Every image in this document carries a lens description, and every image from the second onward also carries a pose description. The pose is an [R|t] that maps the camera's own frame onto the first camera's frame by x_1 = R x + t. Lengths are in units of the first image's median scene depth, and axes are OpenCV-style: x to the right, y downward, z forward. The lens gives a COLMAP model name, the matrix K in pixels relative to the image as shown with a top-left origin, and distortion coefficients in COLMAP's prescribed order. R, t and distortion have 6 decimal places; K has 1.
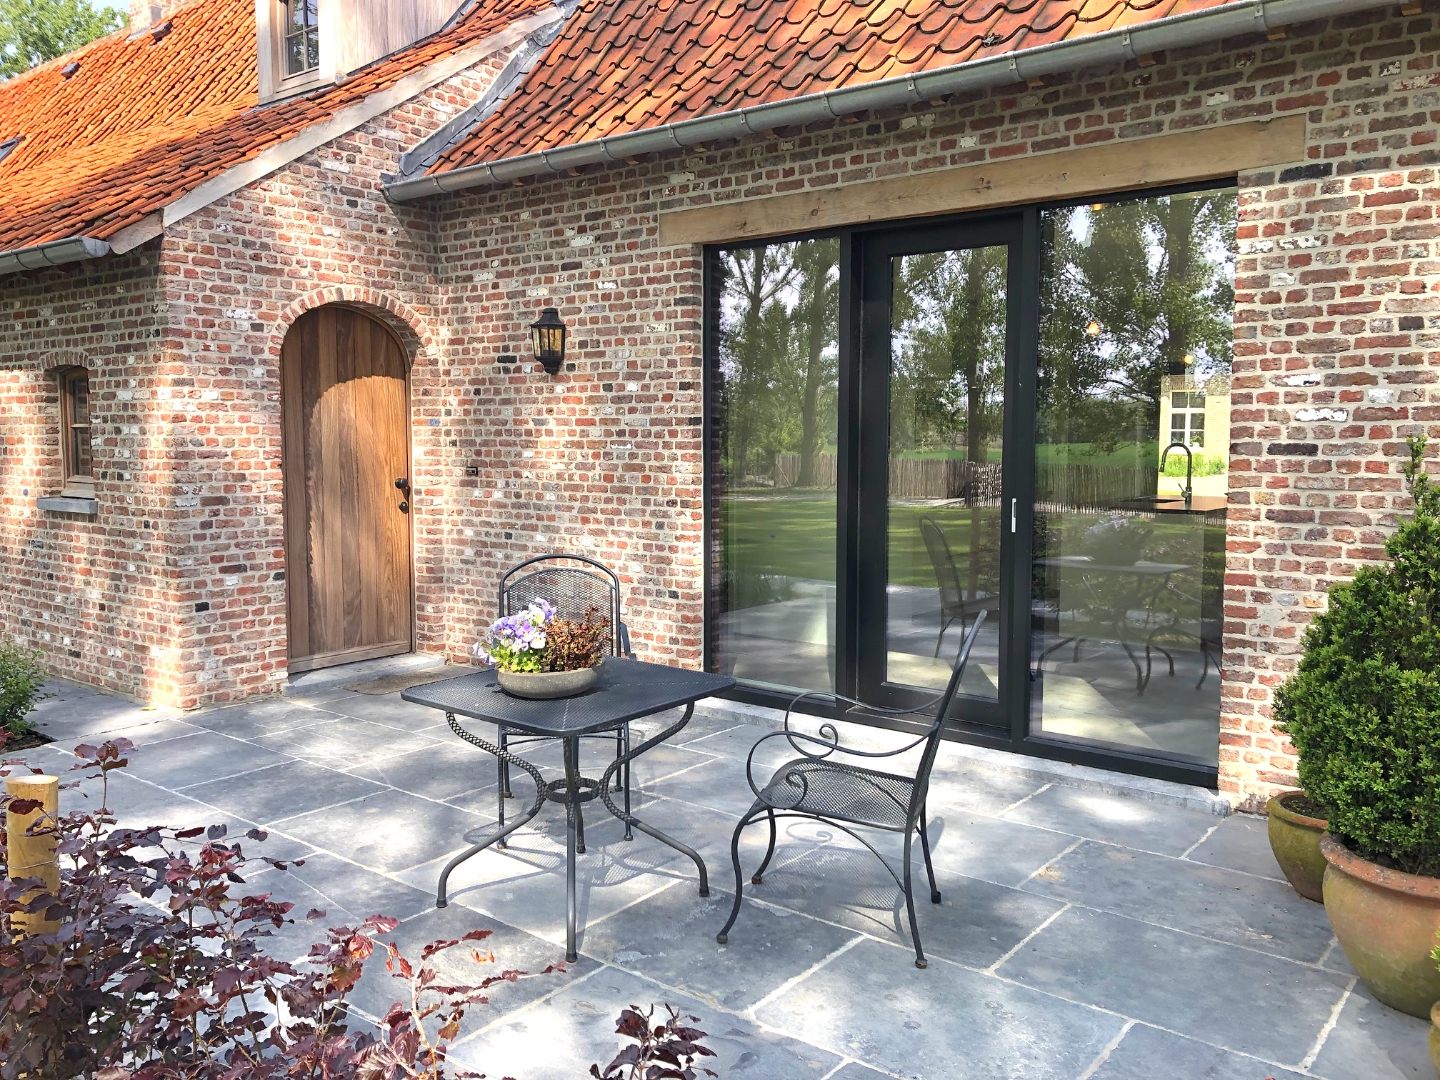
lens RADIAL K [[1175.0, 0, 713.4], [0, 1175.0, 536.0], [0, 0, 1]] dist [0.044430, -0.047572]
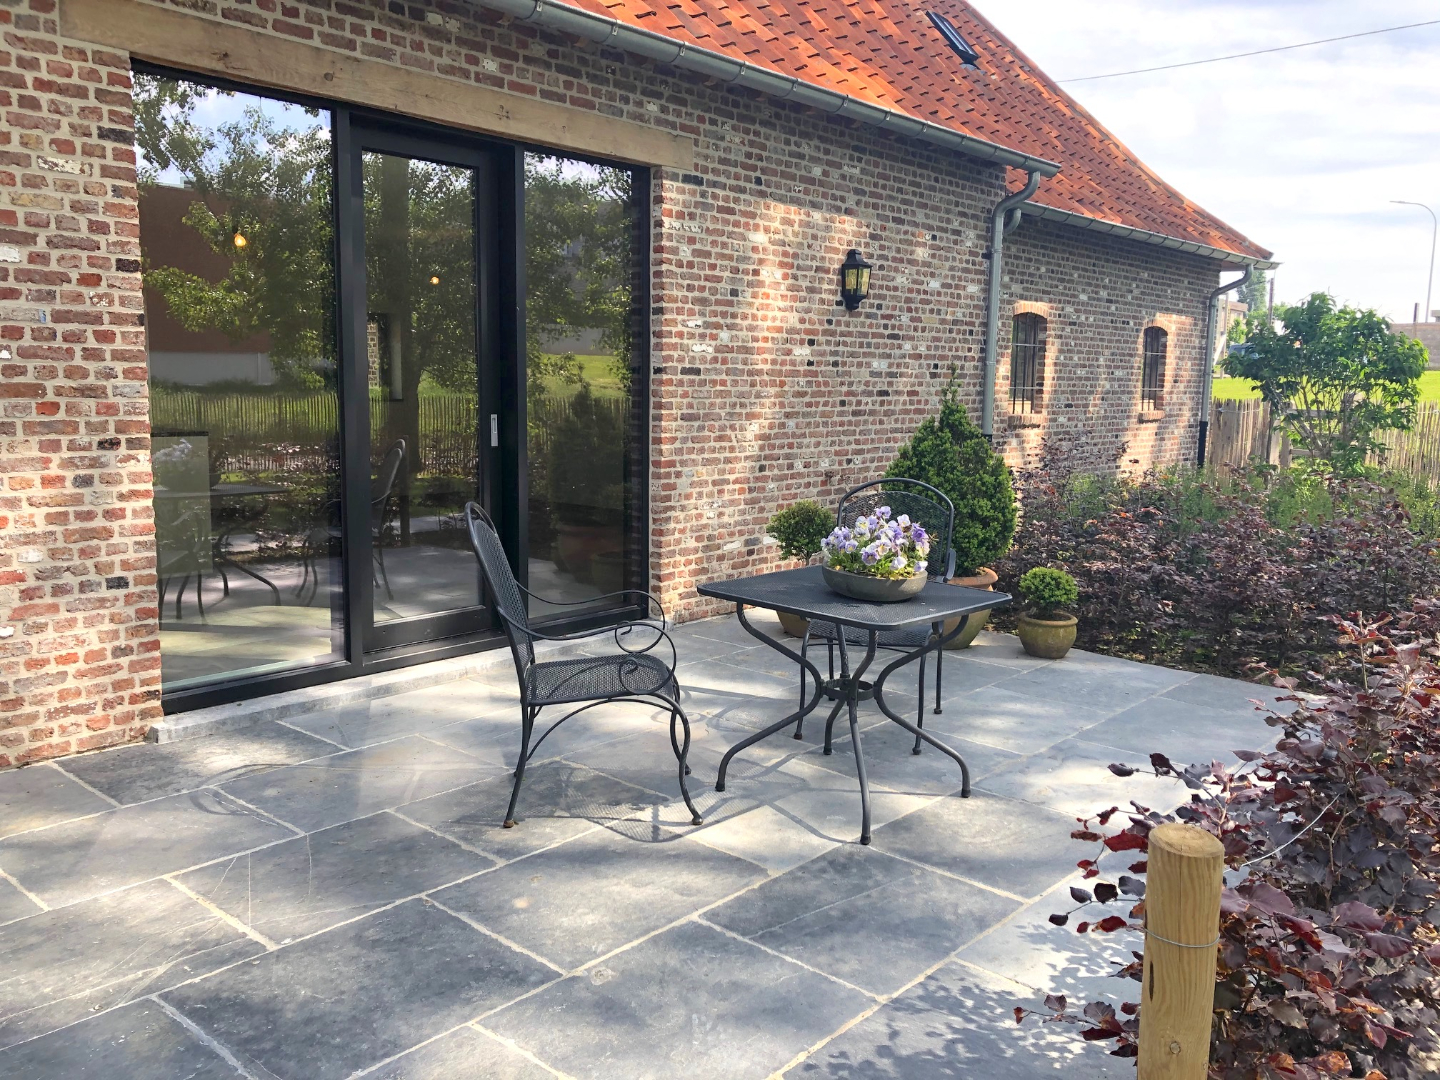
lens RADIAL K [[1175.0, 0, 710.1], [0, 1175.0, 538.7], [0, 0, 1]] dist [0.044430, -0.047572]
pose [[0.049146, -0.125015, 0.990937, -0.682785], [0.079115, 0.989506, 0.120911, -0.029144], [-0.995653, 0.072455, 0.058521, 0.633282]]
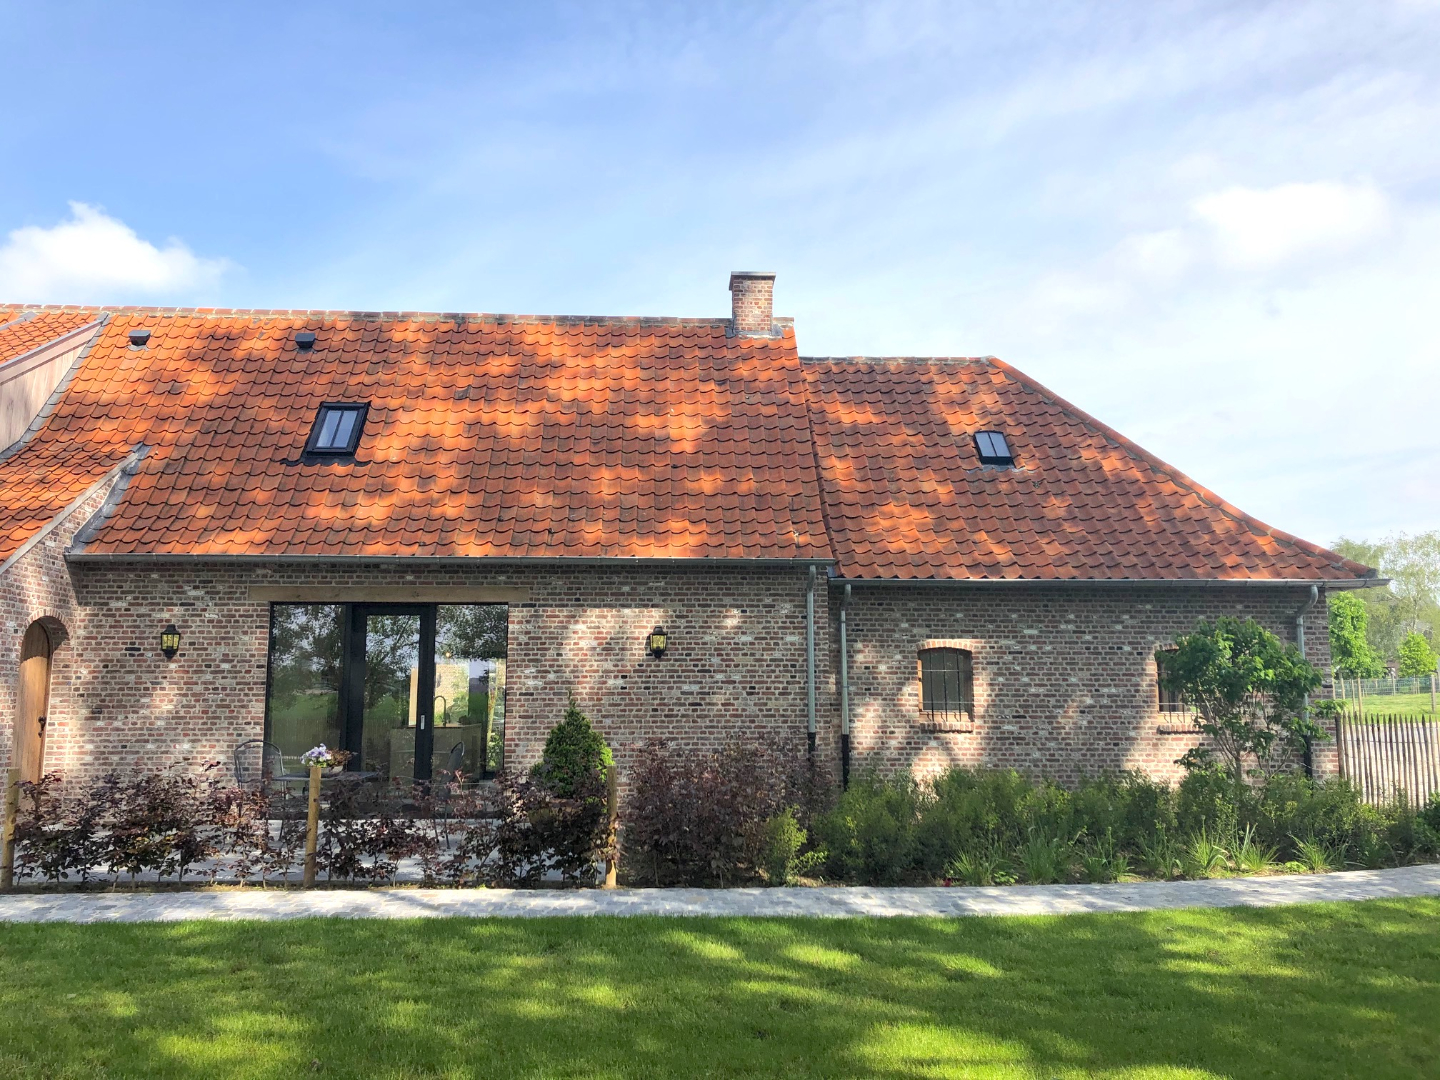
lens RADIAL K [[1175.0, 0, 721.6], [0, 1175.0, 533.6], [0, 0, 1]] dist [0.044430, -0.047572]
pose [[0.745633, 0.089859, 0.660271, -0.816472], [0.057447, 0.978508, -0.198043, 0.105277], [-0.663876, 0.185598, 0.724446, -1.114995]]
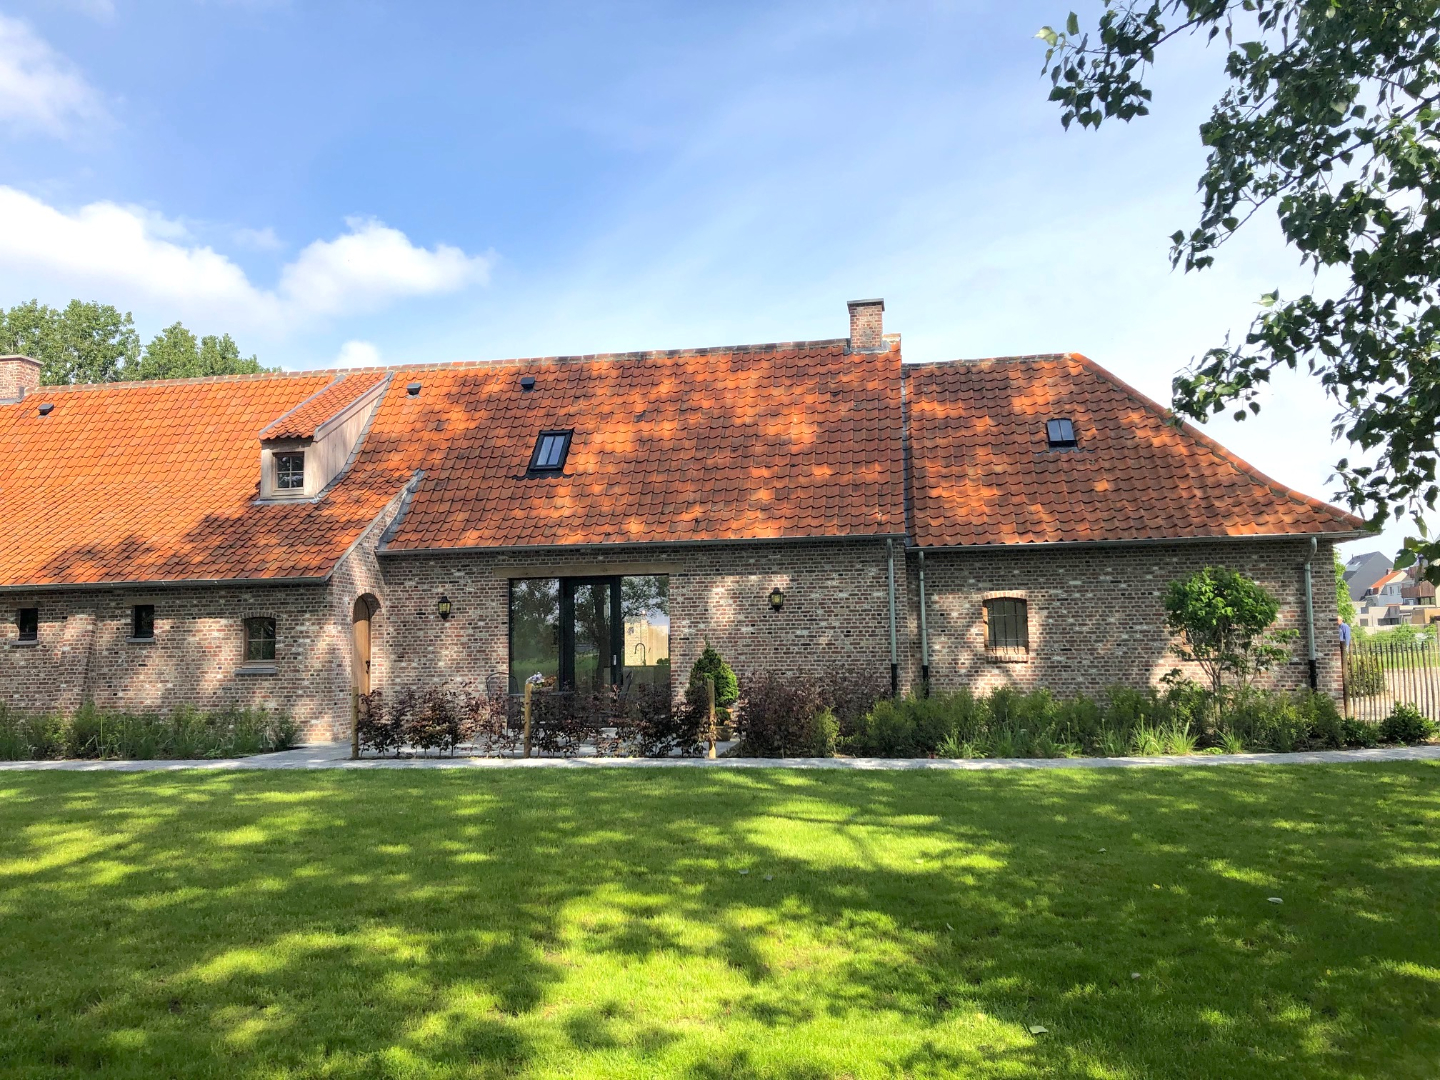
lens RADIAL K [[1175.0, 0, 734.6], [0, 1175.0, 539.3], [0, 0, 1]] dist [0.044430, -0.047572]
pose [[0.867611, 0.031391, 0.496252, -1.003888], [0.061777, 0.983468, -0.170216, 0.208927], [-0.493392, 0.178338, 0.851328, -1.888031]]
